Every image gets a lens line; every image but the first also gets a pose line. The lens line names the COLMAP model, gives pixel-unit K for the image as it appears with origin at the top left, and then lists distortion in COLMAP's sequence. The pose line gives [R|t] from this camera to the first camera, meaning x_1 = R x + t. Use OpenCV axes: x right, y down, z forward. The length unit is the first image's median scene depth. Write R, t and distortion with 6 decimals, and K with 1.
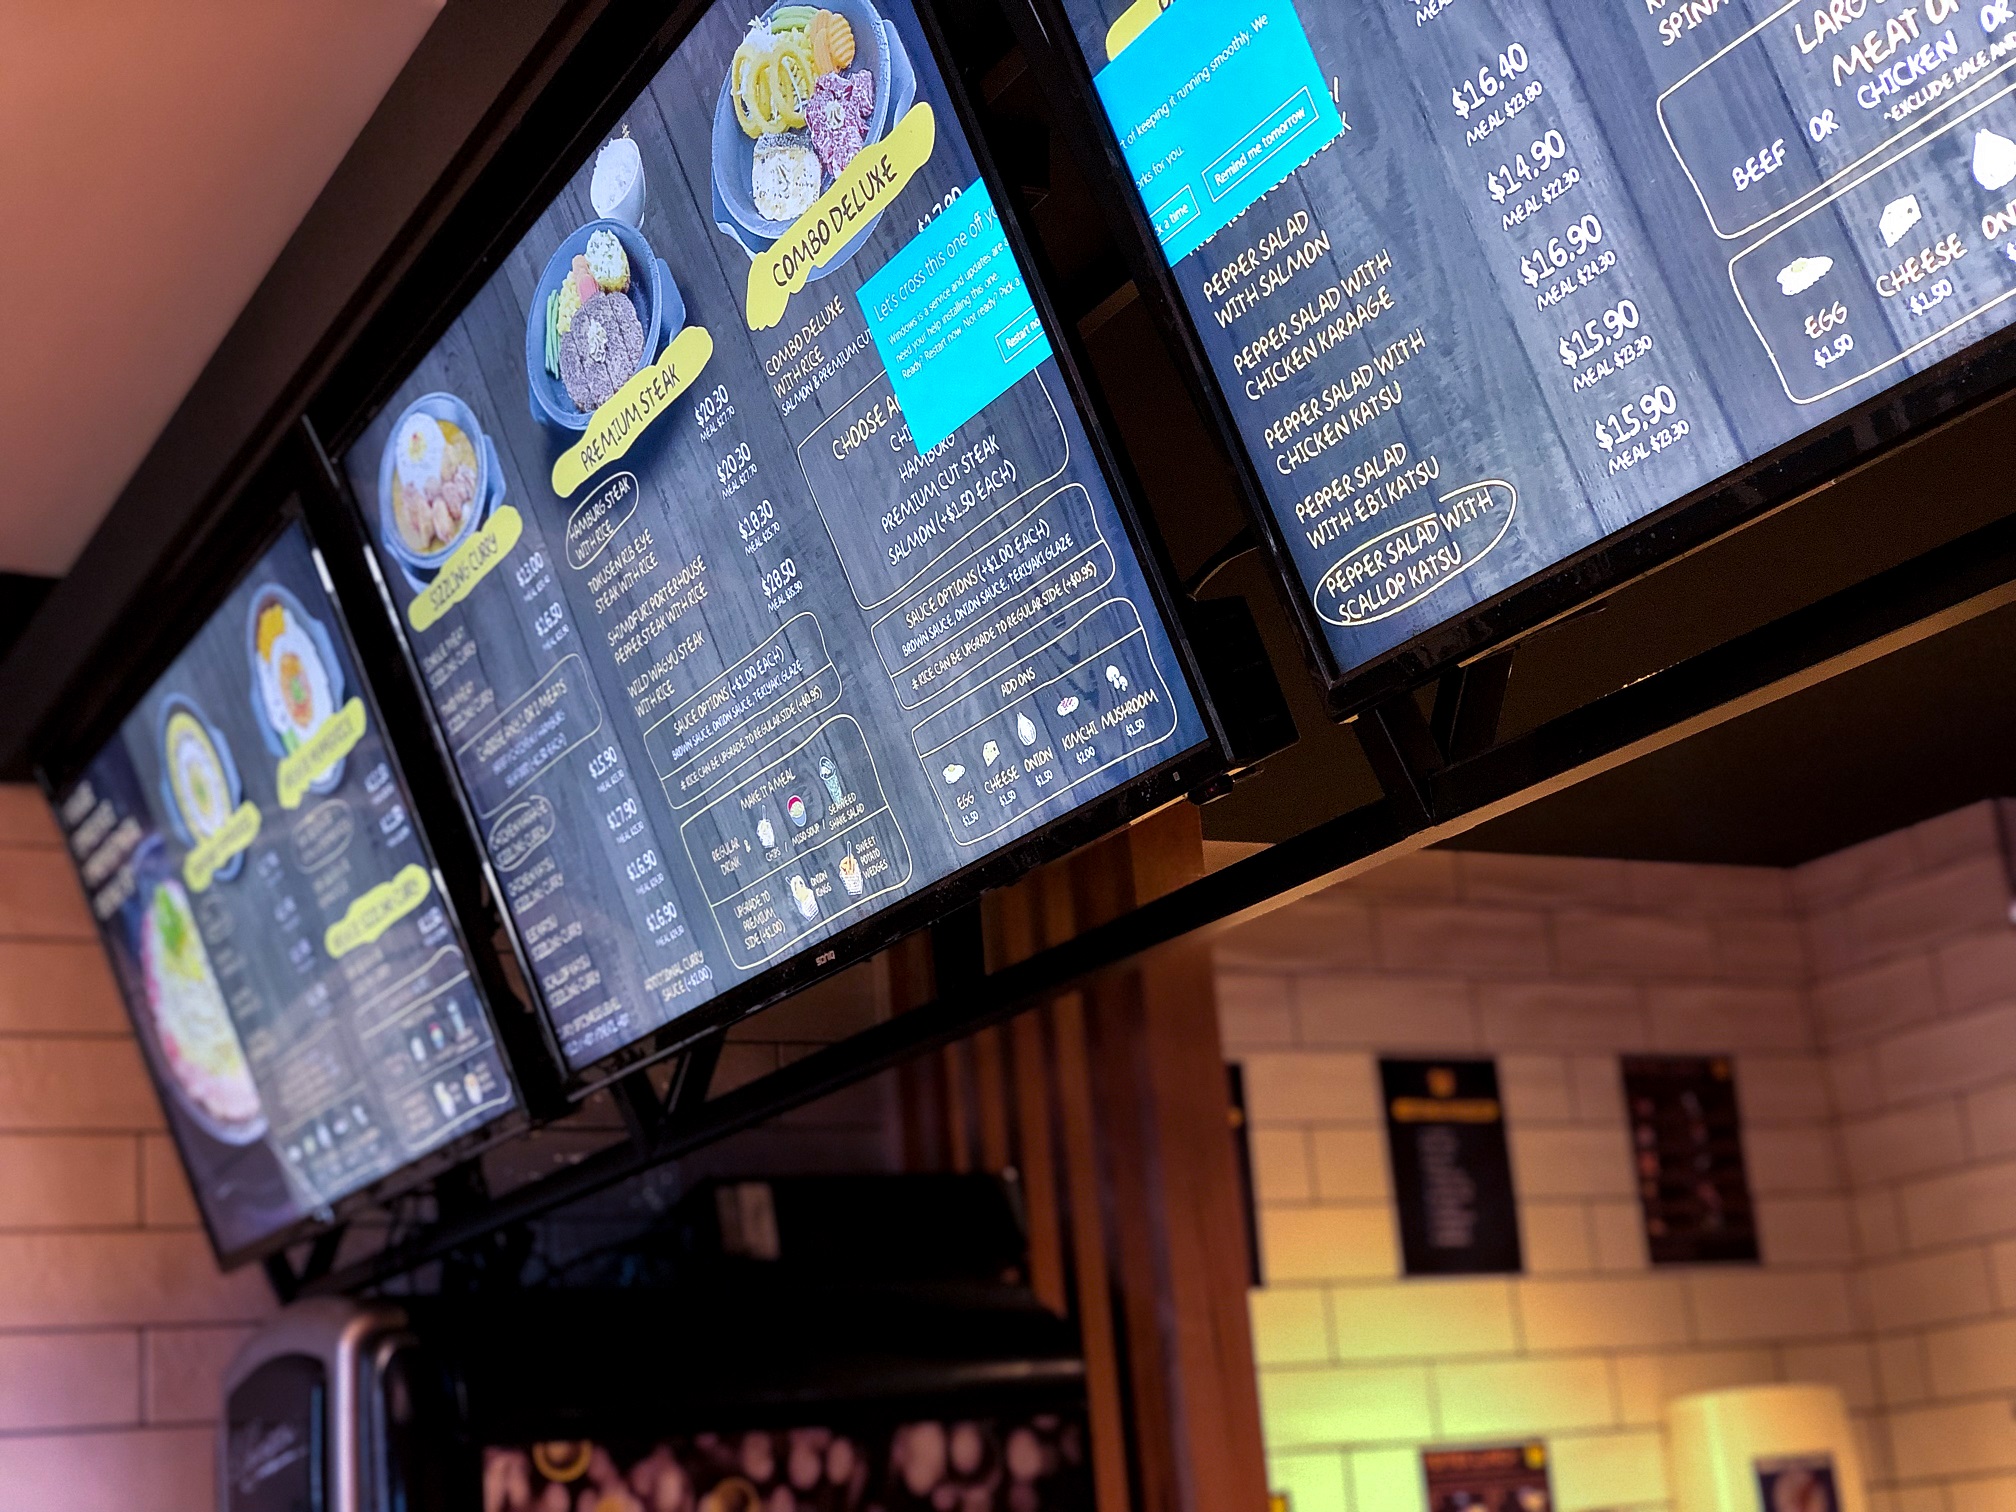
lens RADIAL K [[3003.1, 0, 1009.2], [0, 3003.1, 754.9], [0, 0, 1]] dist [0.008037, 0.000000]
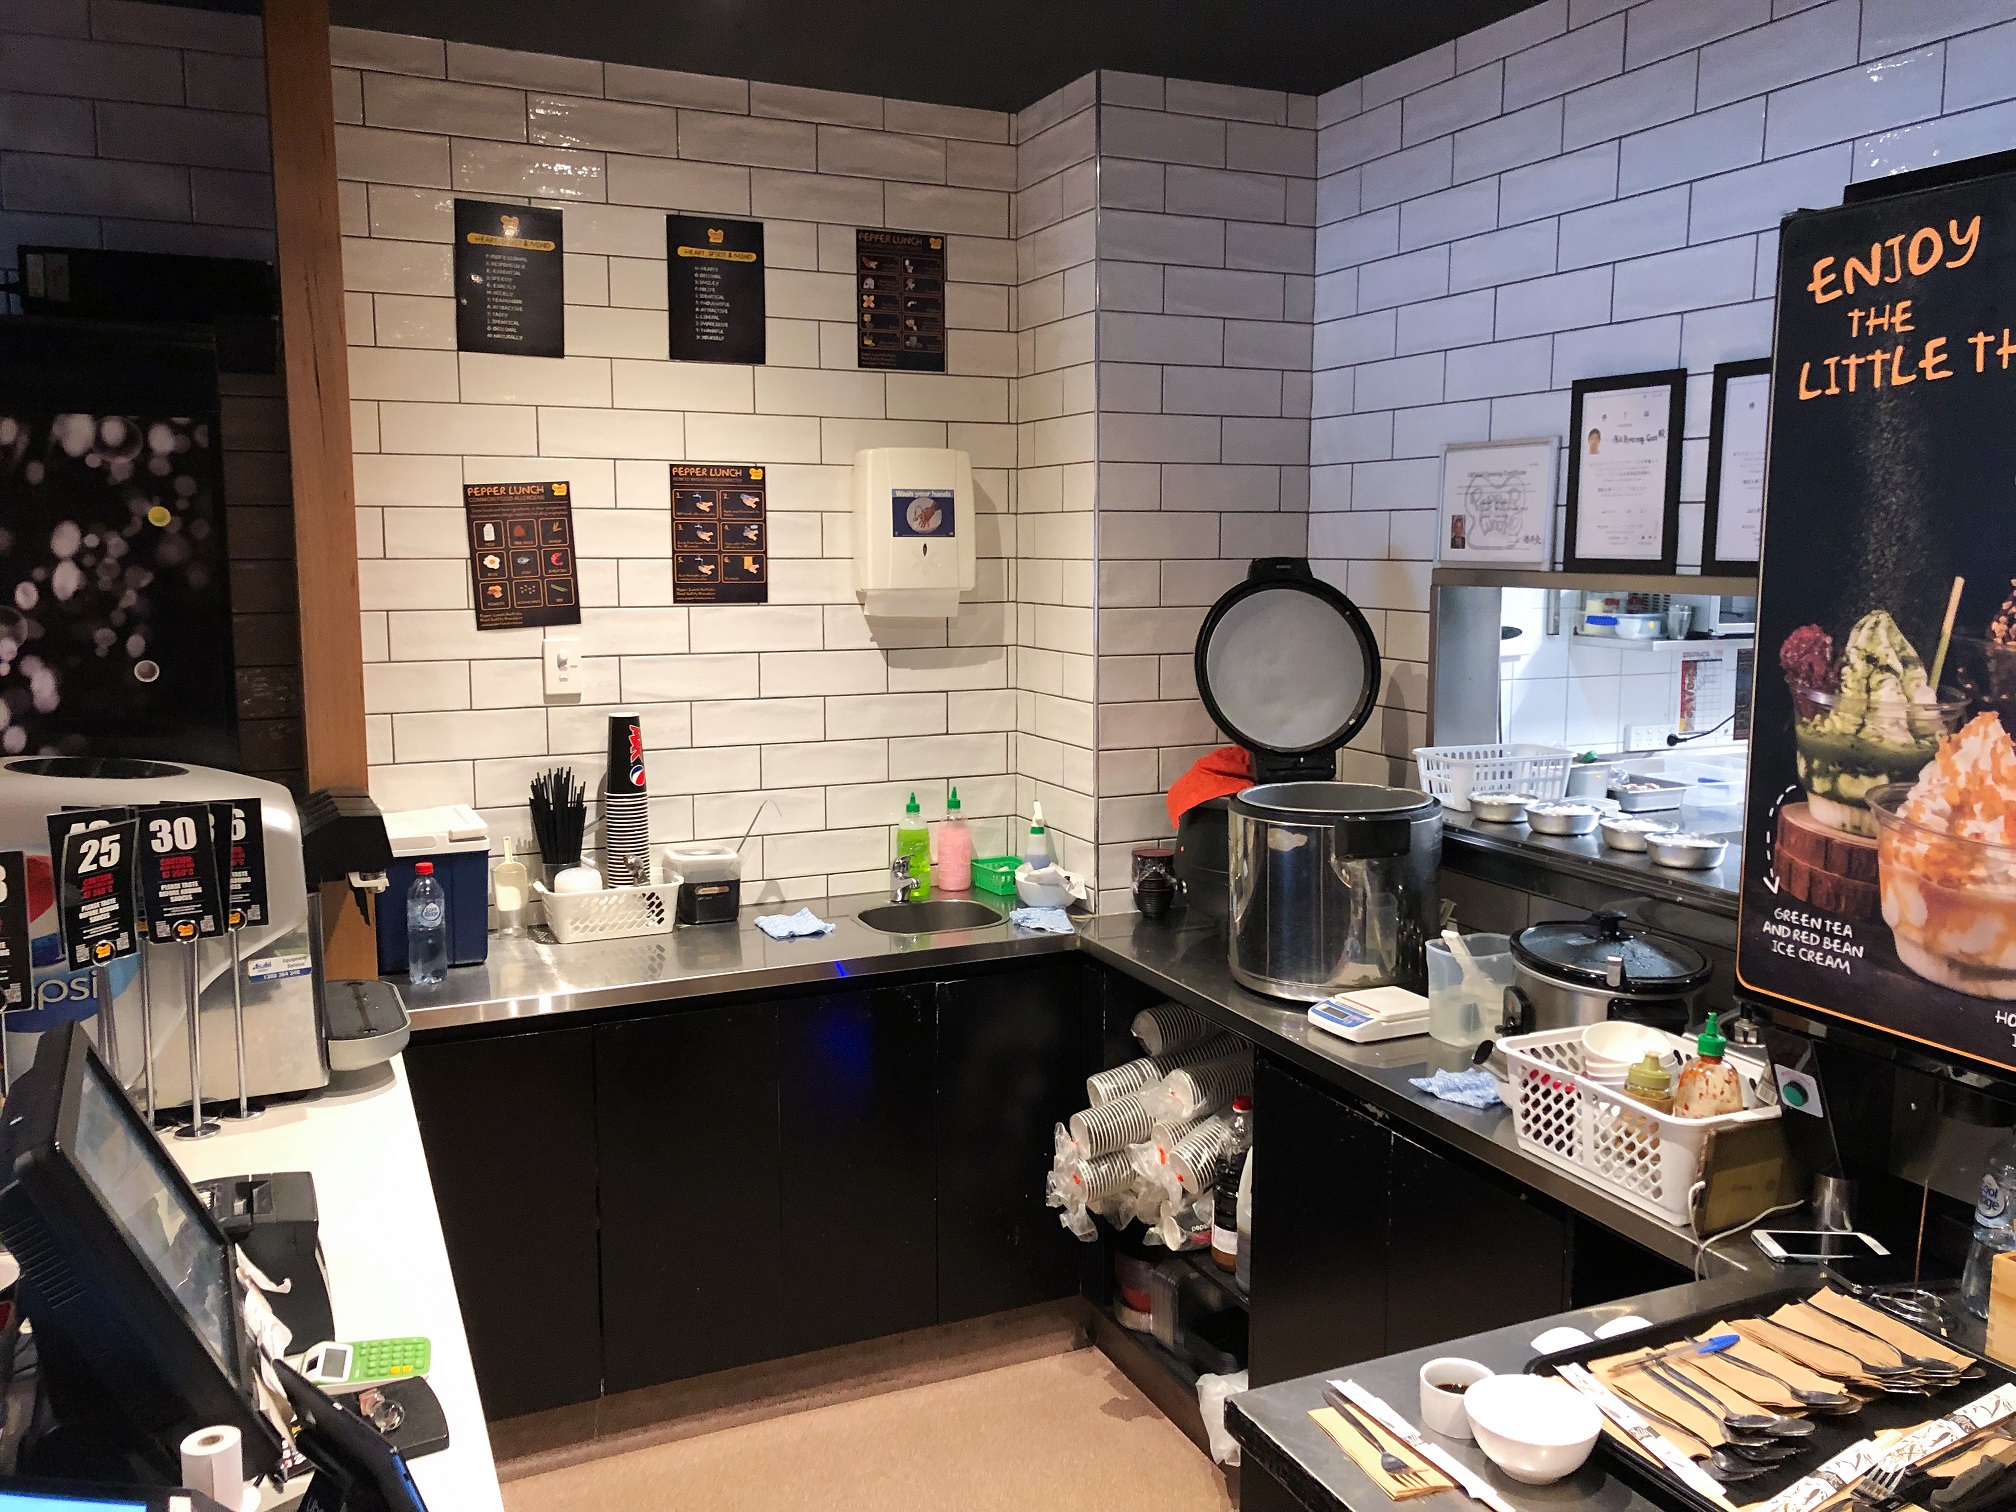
lens RADIAL K [[1641.3, 0, 1009.7], [0, 1641.3, 756.9], [0, 0, 1]] dist [-0.005912, -0.003203]
pose [[0.991851, 0.105554, -0.071343, 0.385223], [-0.068338, 0.913387, 0.401315, 0.003542], [0.107524, -0.393170, 0.913157, 0.128139]]
